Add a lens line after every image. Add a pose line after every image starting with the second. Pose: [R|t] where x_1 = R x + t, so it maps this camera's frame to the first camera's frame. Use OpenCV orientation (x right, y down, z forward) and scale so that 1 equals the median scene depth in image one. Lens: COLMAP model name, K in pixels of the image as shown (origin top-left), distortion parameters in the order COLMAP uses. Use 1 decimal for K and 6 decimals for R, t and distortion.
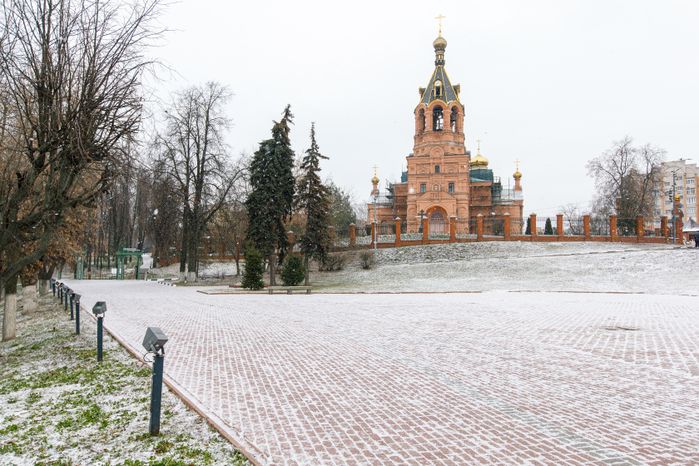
lens RADIAL K [[512.4, 0, 347.8], [0, 512.4, 234.8], [0, 0, 1]] dist [0.006327, -0.000217]
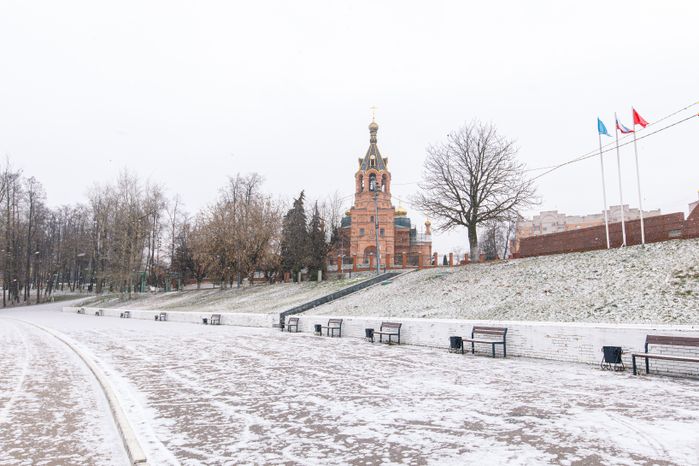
lens RADIAL K [[542.8, 0, 350.0], [0, 542.8, 231.8], [0, 0, 1]] dist [0.004889, 0.000562]
pose [[0.985438, 0.021858, 0.168627, -0.126614], [-0.009804, 0.997357, -0.071989, 0.013310], [-0.169755, 0.069287, 0.983048, -0.416521]]
